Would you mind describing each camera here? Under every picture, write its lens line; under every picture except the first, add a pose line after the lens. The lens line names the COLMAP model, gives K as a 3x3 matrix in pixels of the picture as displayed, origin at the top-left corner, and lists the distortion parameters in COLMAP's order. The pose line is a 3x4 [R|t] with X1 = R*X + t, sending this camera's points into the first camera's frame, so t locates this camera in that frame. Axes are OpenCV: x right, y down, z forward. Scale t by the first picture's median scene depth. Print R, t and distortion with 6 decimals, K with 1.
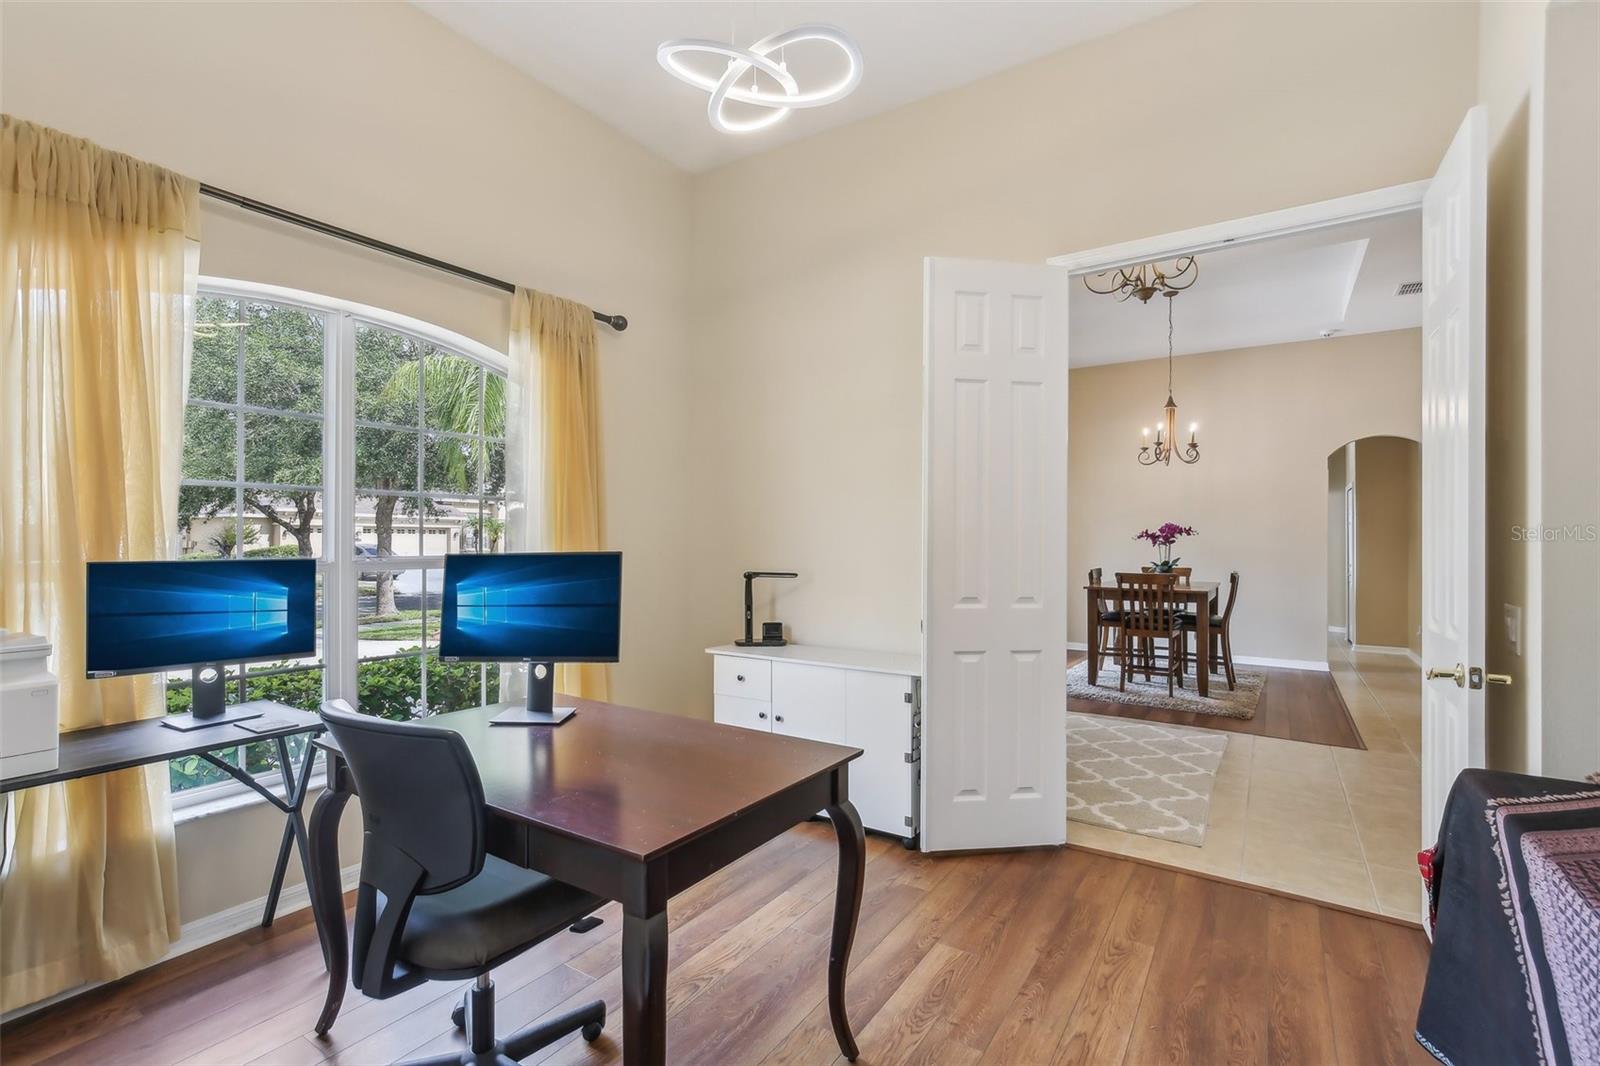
lens RADIAL K [[724.0, 0, 800.0], [0, 724.0, 533.0], [0, 0, 1]] dist [-0.000023, 0.000106]
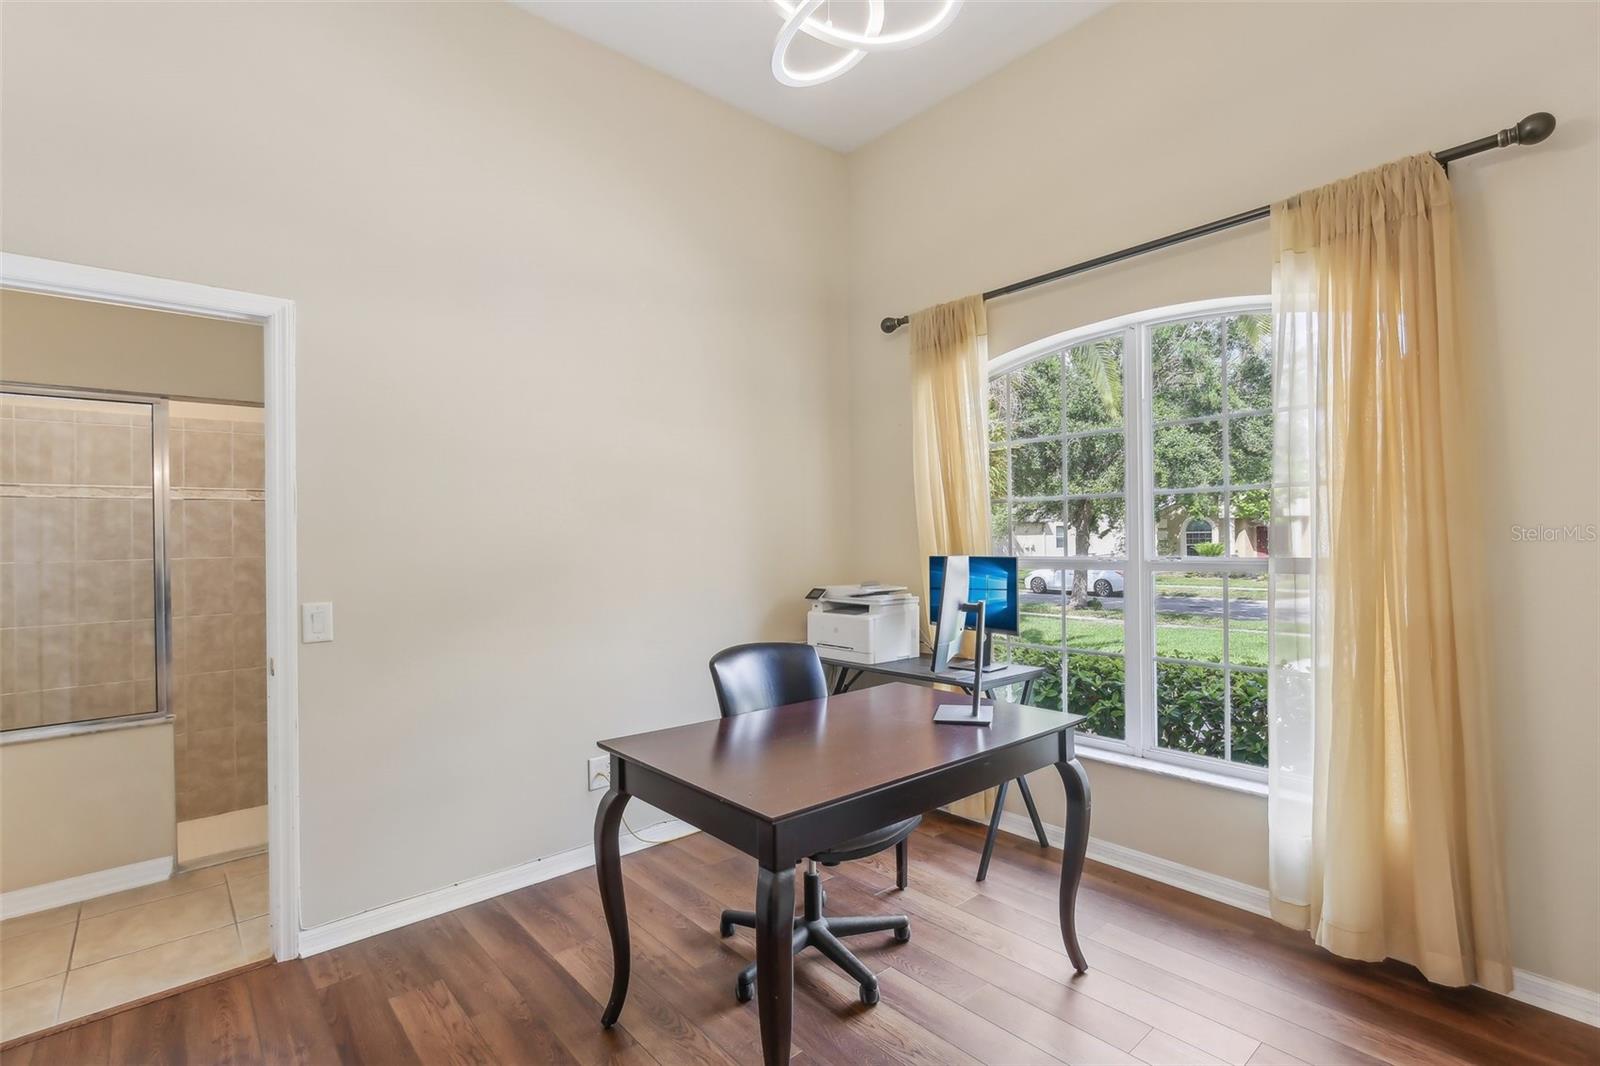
lens RADIAL K [[735.1, 0, 776.4], [0, 735.1, 545.1], [0, 0, 1]] dist [-0.001125, 0.000410]
pose [[-0.274874, 0.007665, -0.961450, 0.690506], [0.020378, 0.999790, 0.002144, 0.012332], [0.961264, -0.019003, -0.274972, 0.952423]]
